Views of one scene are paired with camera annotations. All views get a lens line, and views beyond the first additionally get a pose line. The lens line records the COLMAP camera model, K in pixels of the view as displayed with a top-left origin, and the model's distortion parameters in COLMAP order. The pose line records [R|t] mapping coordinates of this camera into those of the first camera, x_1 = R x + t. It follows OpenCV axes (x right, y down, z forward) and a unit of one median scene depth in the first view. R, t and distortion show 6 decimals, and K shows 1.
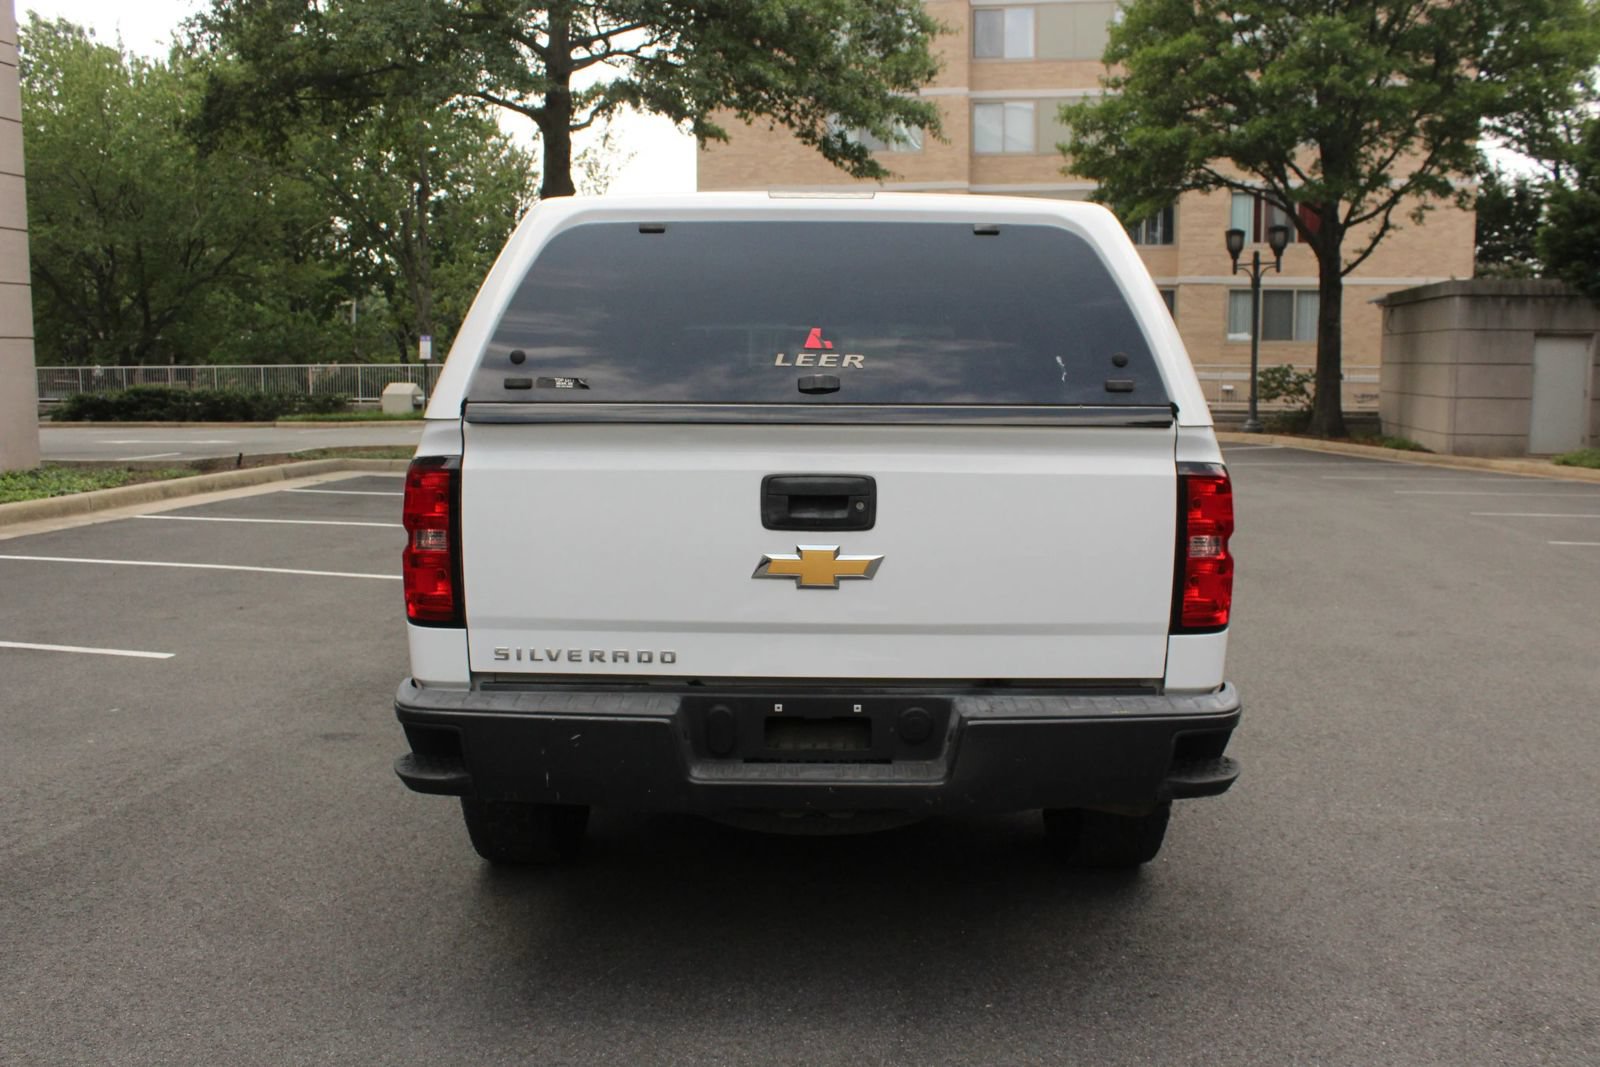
lens RADIAL K [[1396.5, 0, 788.9], [0, 1396.5, 529.1], [0, 0, 1]] dist [-0.131230, 0.083532]
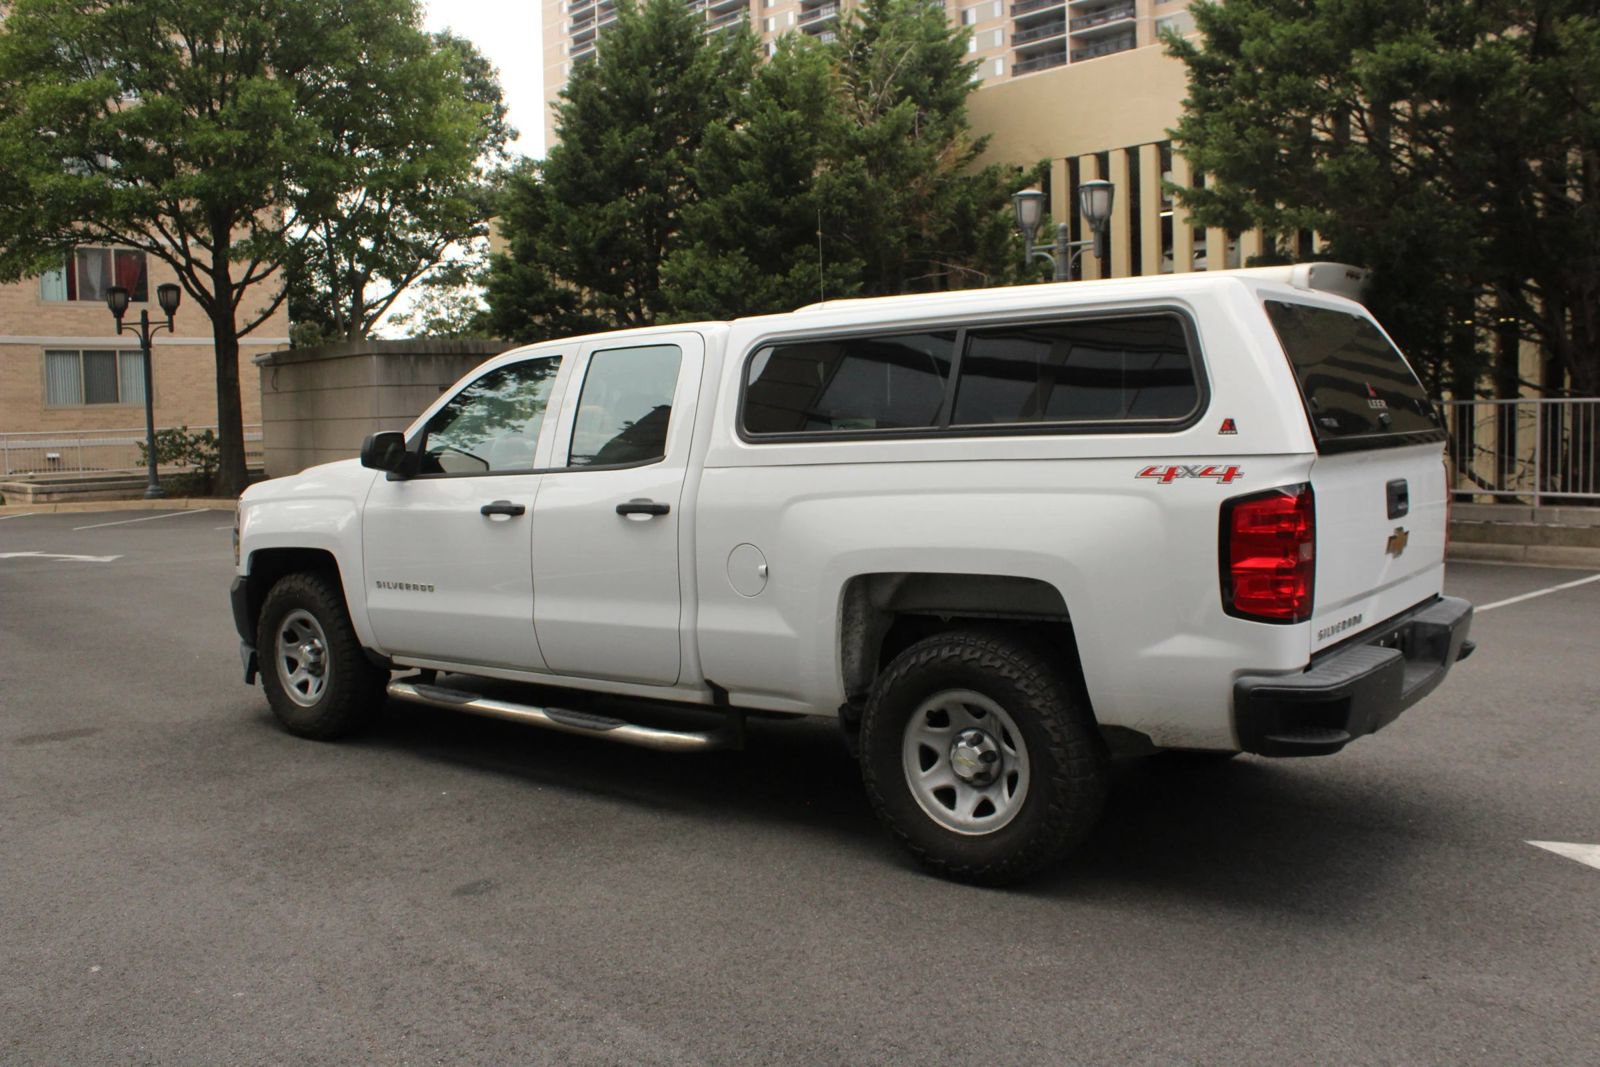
lens RADIAL K [[1396.5, 0, 832.5], [0, 1396.5, 541.1], [0, 0, 1]] dist [-0.131230, 0.083532]
pose [[0.591922, -0.091731, 0.800758, -0.160993], [0.119394, 0.992521, 0.025442, -0.009082], [-0.797103, 0.080546, 0.598447, 0.064858]]
